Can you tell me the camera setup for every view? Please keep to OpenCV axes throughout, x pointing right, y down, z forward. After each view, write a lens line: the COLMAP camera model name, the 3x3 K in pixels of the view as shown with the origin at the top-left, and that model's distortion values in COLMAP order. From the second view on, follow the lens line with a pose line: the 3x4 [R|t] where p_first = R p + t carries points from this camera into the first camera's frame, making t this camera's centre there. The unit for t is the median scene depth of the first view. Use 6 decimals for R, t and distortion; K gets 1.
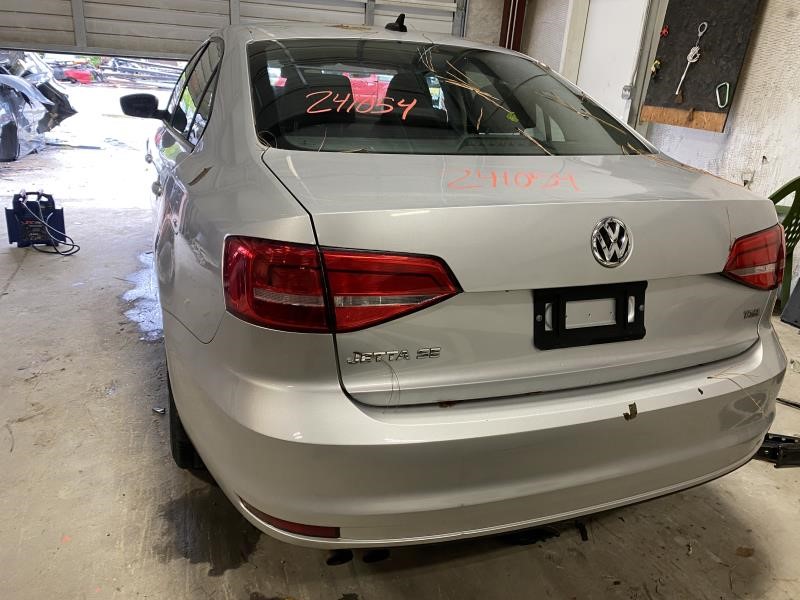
lens RADIAL K [[609.7, 0, 398.5], [0, 609.7, 302.3], [0, 0, 1]] dist [0.028049, -0.023487]
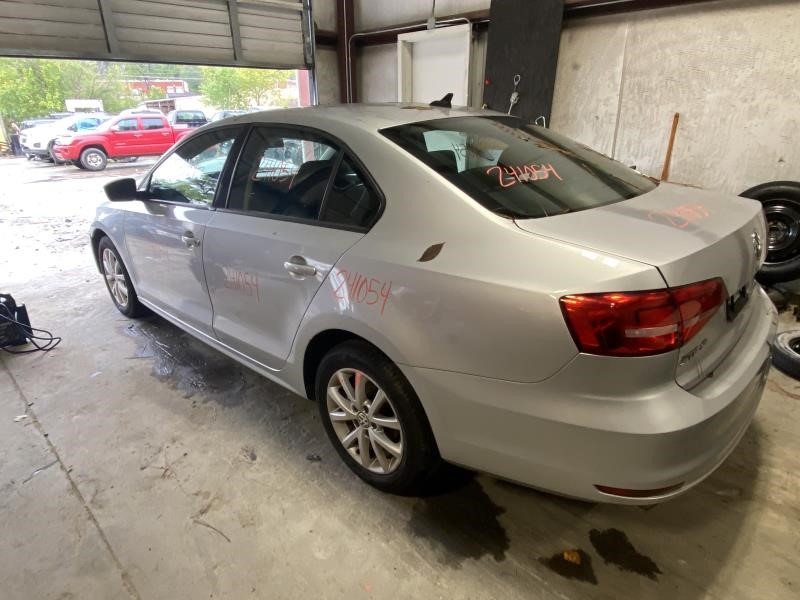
lens RADIAL K [[483.9, 0, 400.3], [0, 483.9, 307.5], [0, 0, 1]] dist [0.015665, -0.004208]
pose [[0.901888, -0.234416, 0.362831, -0.873724], [0.223895, 0.971991, 0.071443, -0.212133], [-0.369416, 0.016803, 0.929112, 0.169692]]
